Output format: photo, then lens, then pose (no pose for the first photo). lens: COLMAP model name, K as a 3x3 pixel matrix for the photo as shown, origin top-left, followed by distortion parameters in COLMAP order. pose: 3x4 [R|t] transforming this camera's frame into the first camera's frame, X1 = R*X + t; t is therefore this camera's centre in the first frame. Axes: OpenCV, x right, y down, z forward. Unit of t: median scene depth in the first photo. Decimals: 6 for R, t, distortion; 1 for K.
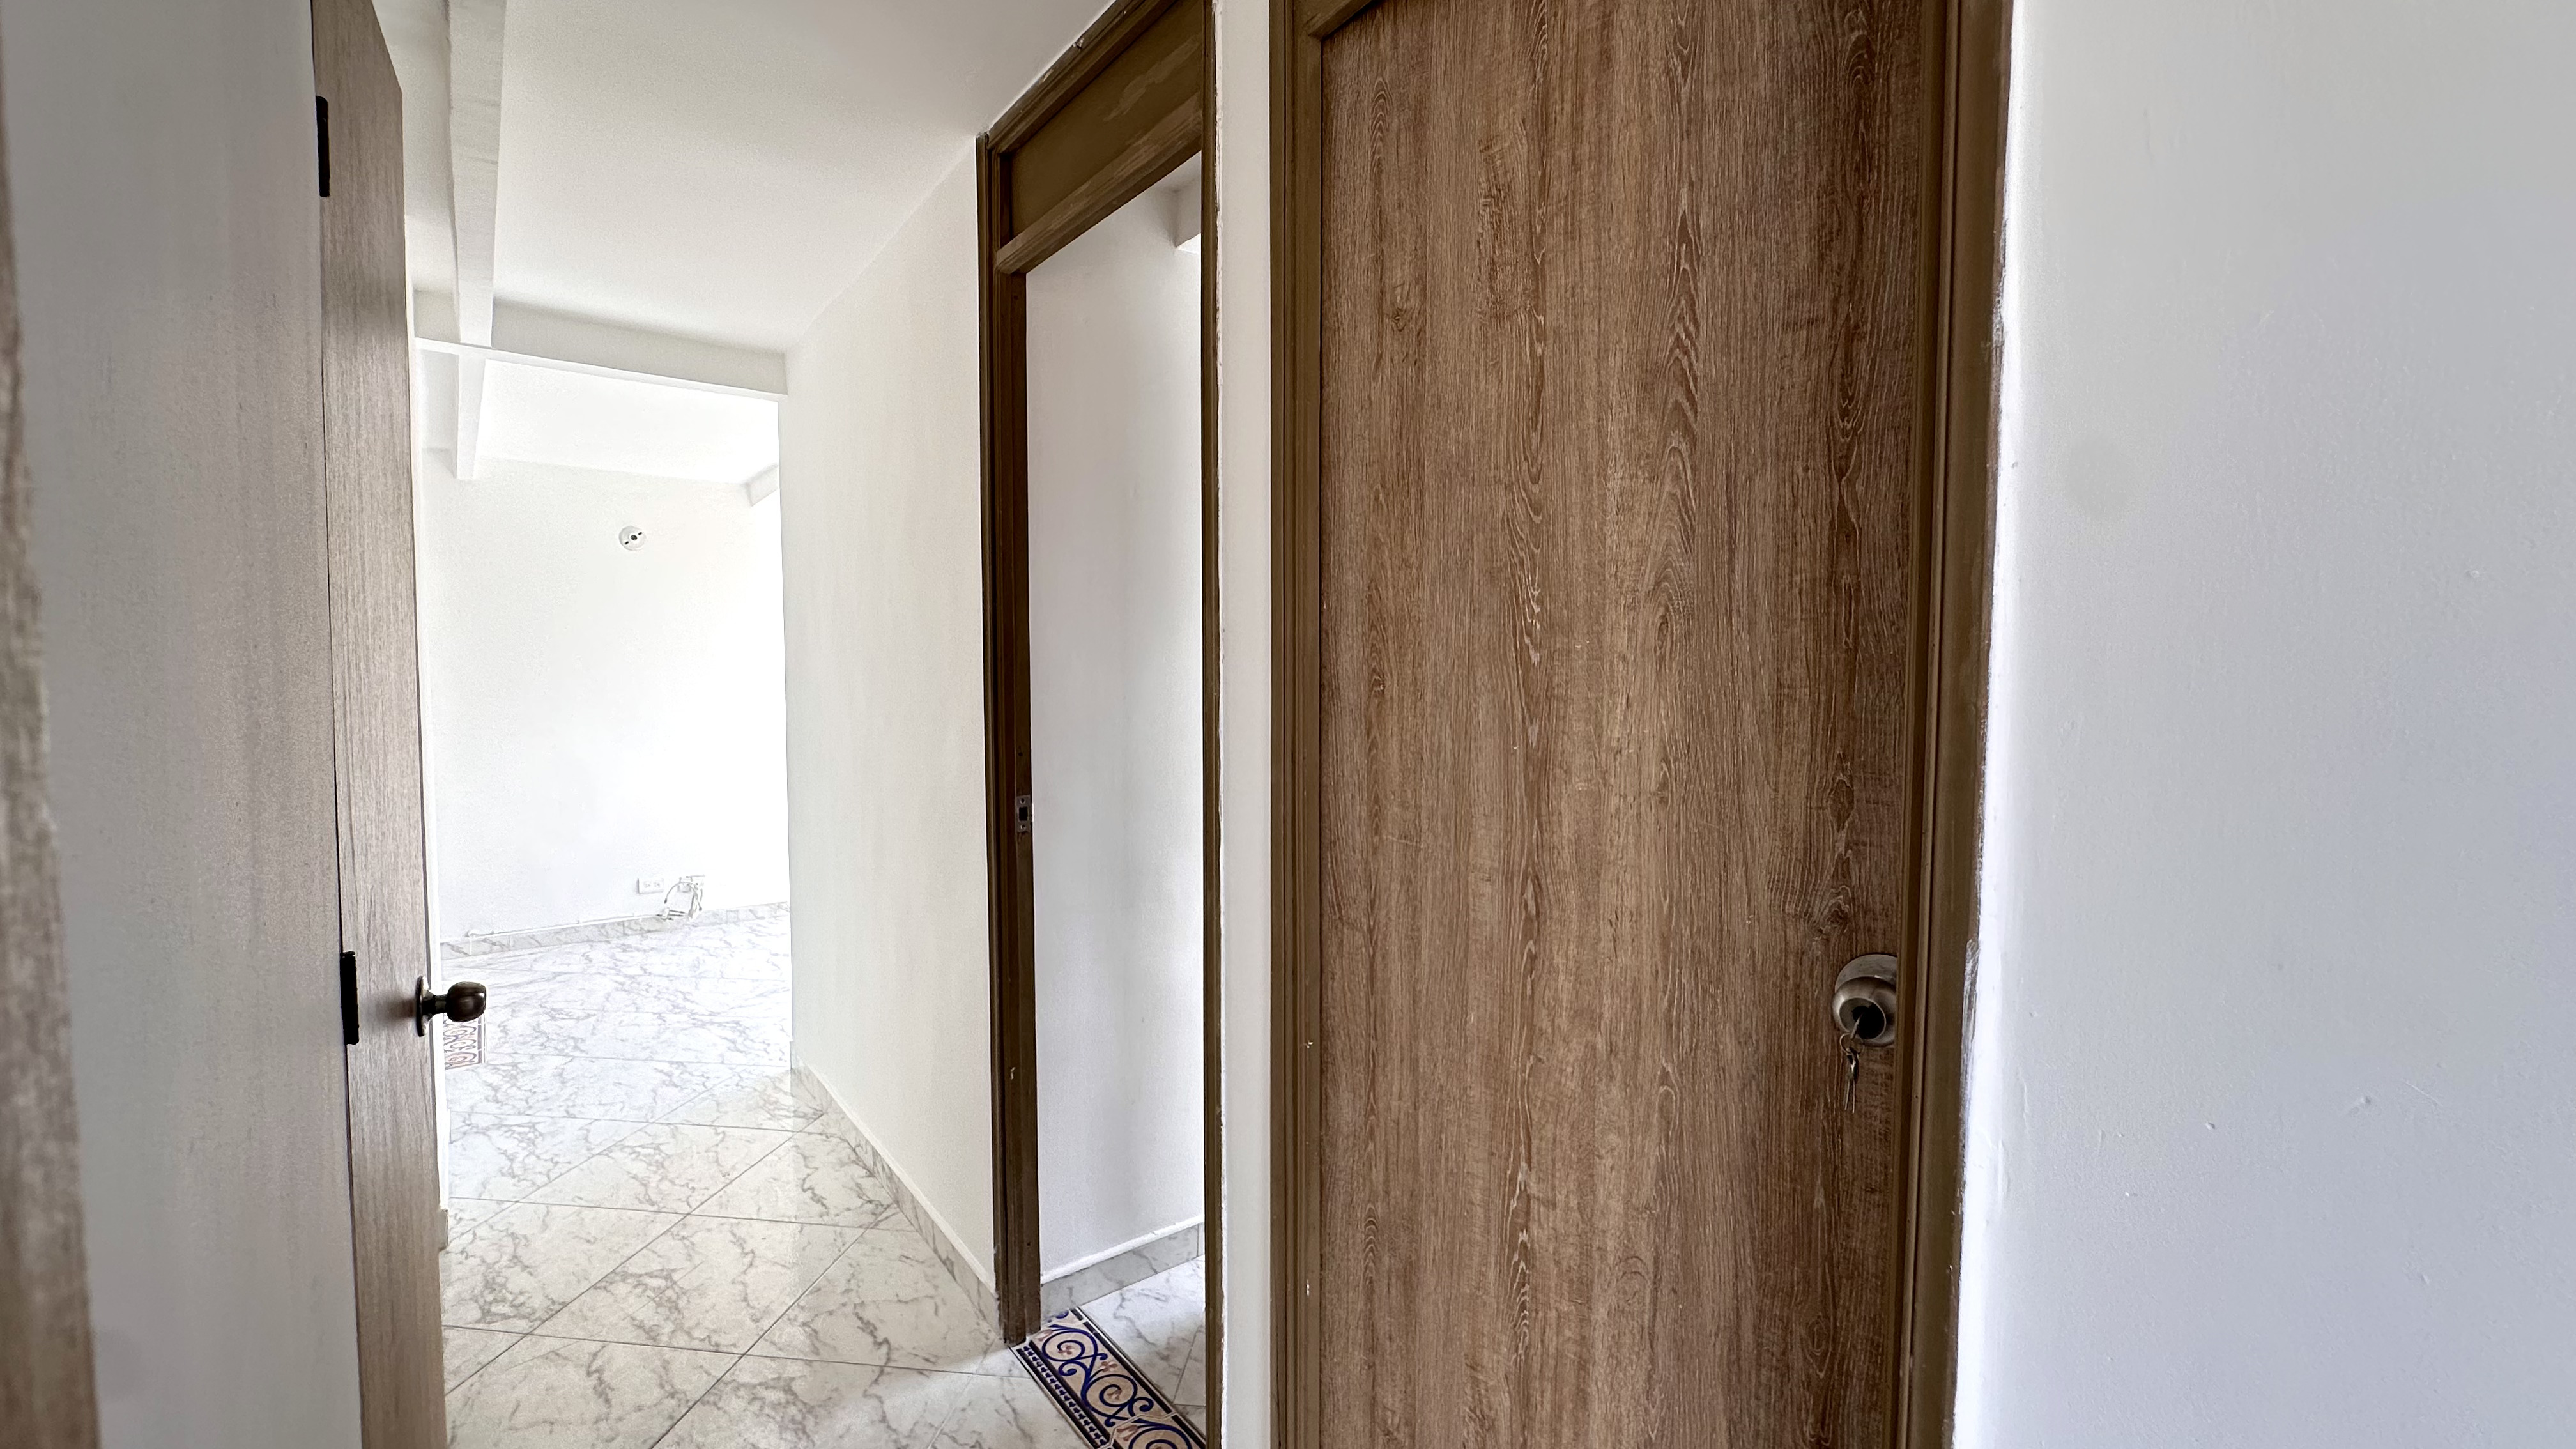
lens RADIAL K [[1035.8, 0, 1286.9], [0, 1035.8, 729.7], [0, 0, 1]] dist [-0.002920, 0.000979]
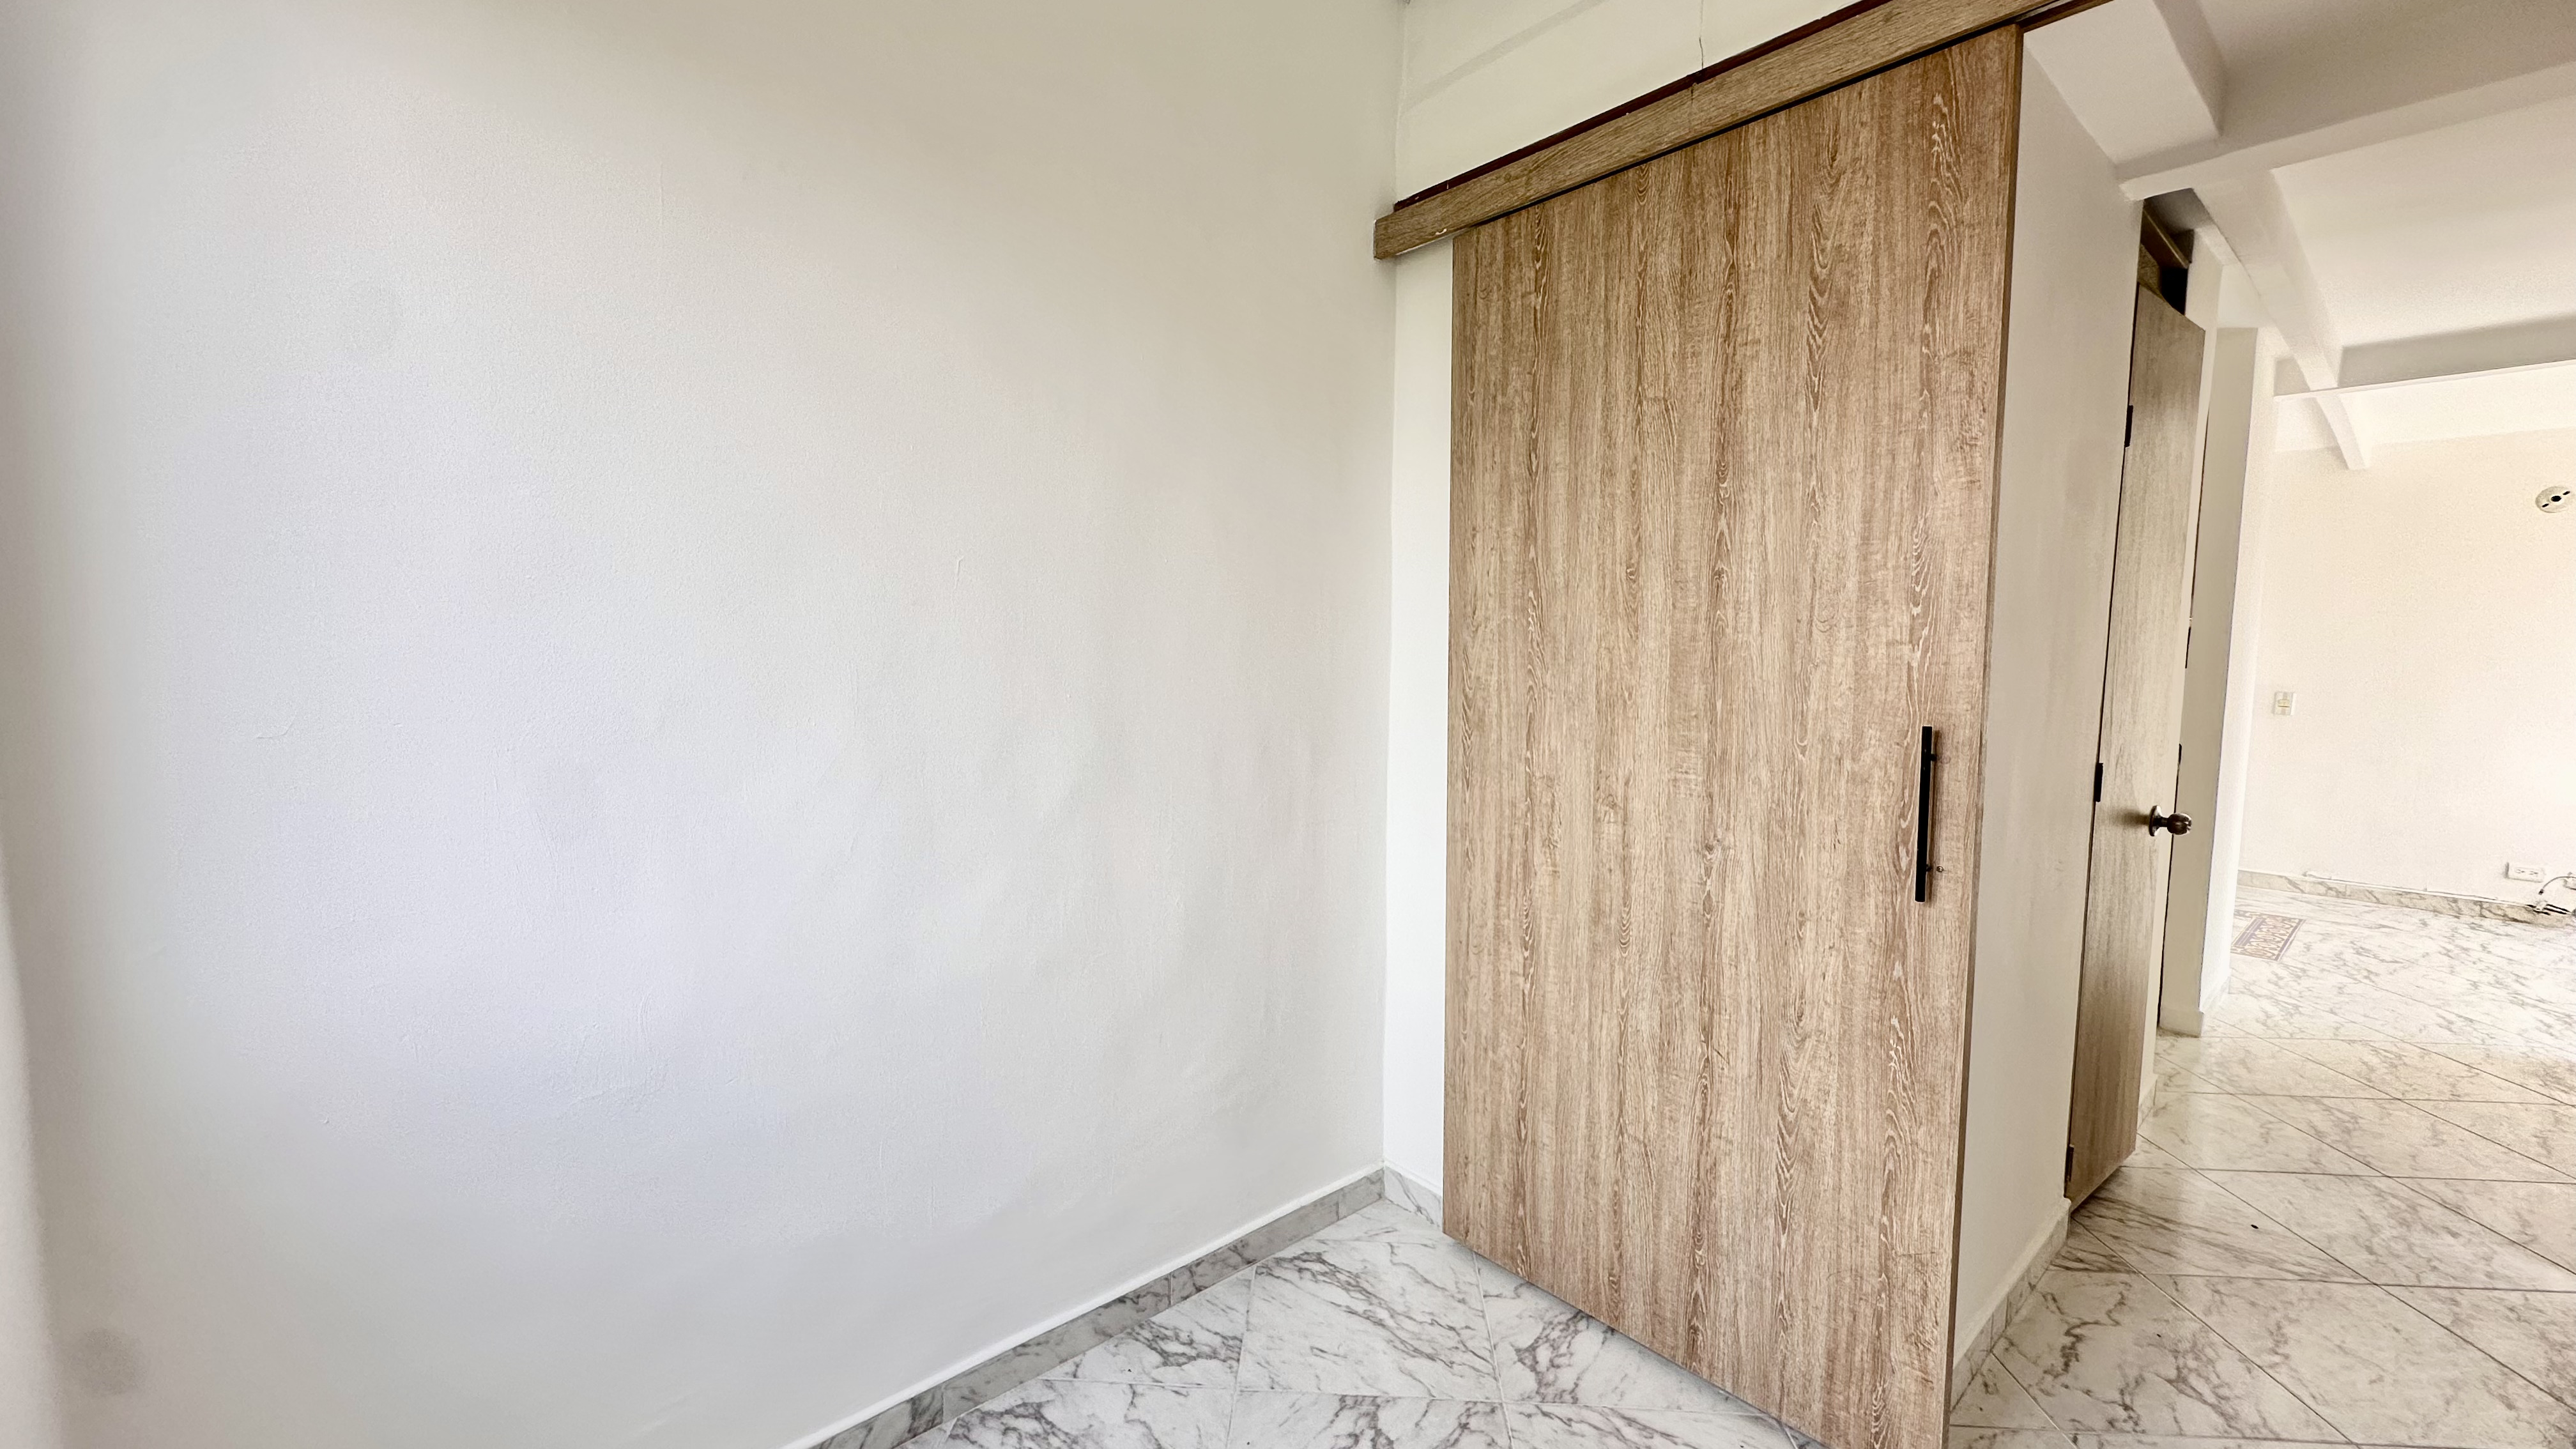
lens RADIAL K [[1035.8, 0, 1286.9], [0, 1035.8, 729.7], [0, 0, 1]] dist [-0.002920, 0.000979]
pose [[0.058478, 0.085342, -0.994634, 0.373163], [-0.056078, 0.995047, 0.082080, 0.012976], [0.996712, 0.050977, 0.062974, -0.283428]]
